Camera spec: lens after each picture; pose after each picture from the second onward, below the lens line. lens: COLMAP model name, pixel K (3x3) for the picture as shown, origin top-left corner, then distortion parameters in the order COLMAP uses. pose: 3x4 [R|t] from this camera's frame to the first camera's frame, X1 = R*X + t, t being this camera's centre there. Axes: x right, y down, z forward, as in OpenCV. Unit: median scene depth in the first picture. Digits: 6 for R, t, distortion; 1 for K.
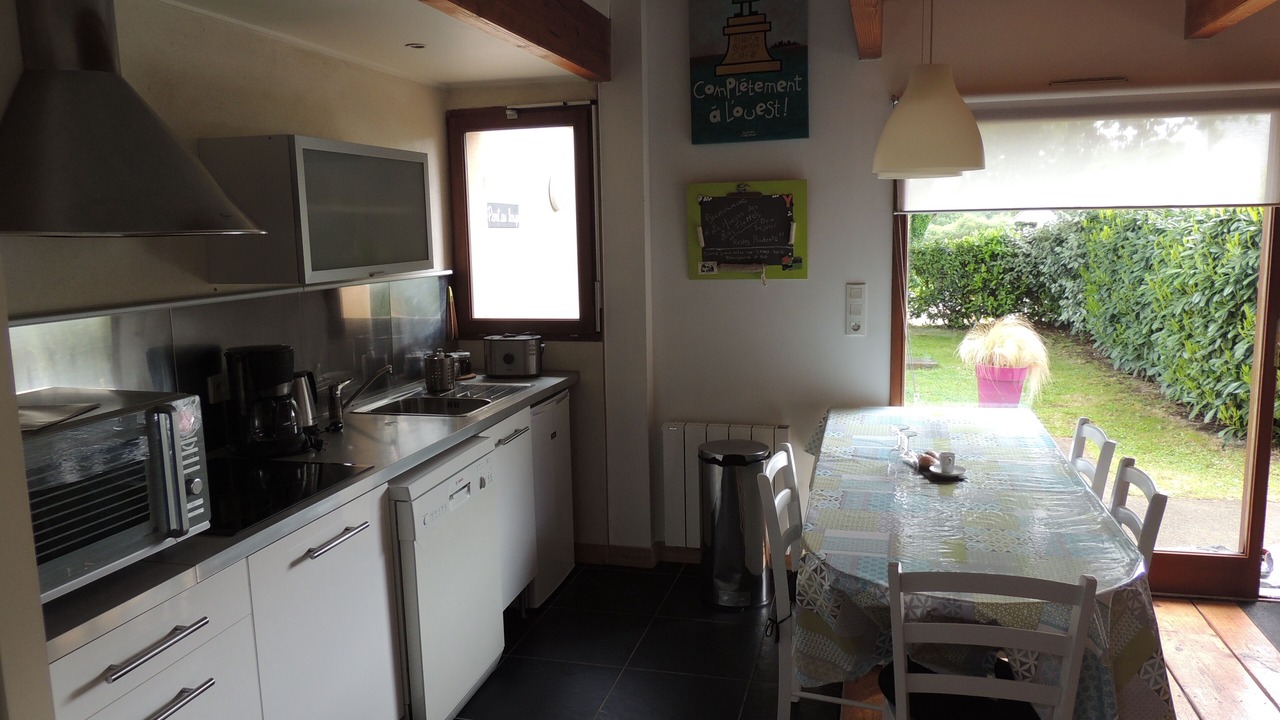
lens RADIAL K [[914.2, 0, 640.0], [0, 914.2, 360.0], [0, 0, 1]] dist [-0.023870, 0.001101]
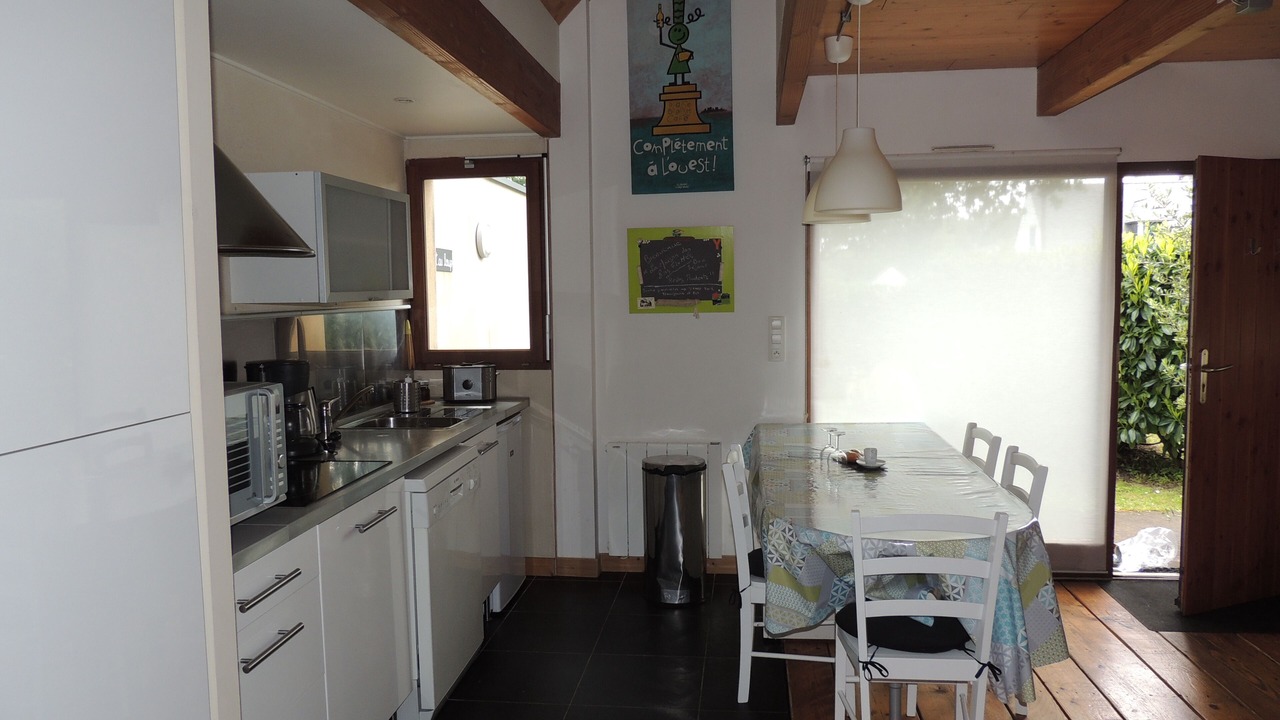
lens RADIAL K [[914.2, 0, 640.0], [0, 914.2, 360.0], [0, 0, 1]] dist [-0.023870, 0.001101]
pose [[0.990301, -0.004206, 0.138872, -0.093154], [0.013392, 0.997777, -0.065283, 0.044001], [-0.138289, 0.066510, 0.988156, -0.110168]]
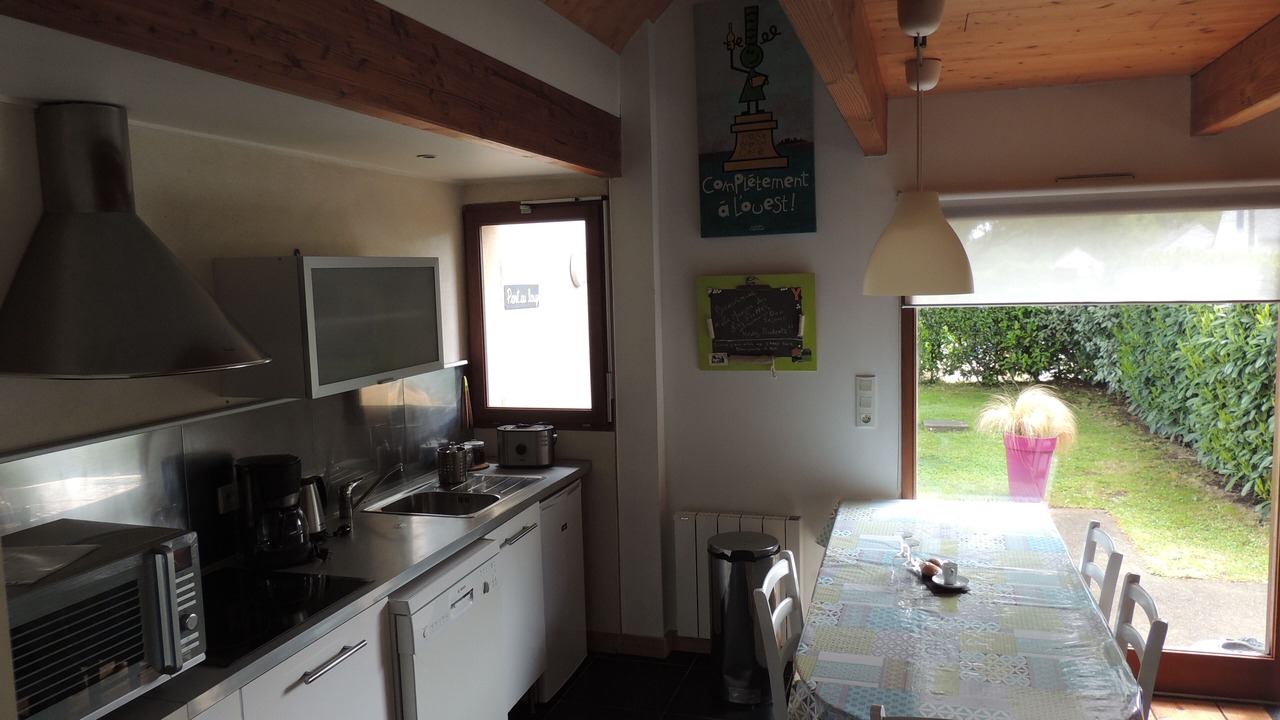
lens RADIAL K [[914.2, 0, 640.0], [0, 914.2, 360.0], [0, 0, 1]] dist [-0.023870, 0.001101]
pose [[0.999140, -0.002955, -0.041356, 0.030816], [0.000912, 0.998782, -0.049332, -0.051693], [0.041451, 0.049252, 0.997926, -0.009366]]
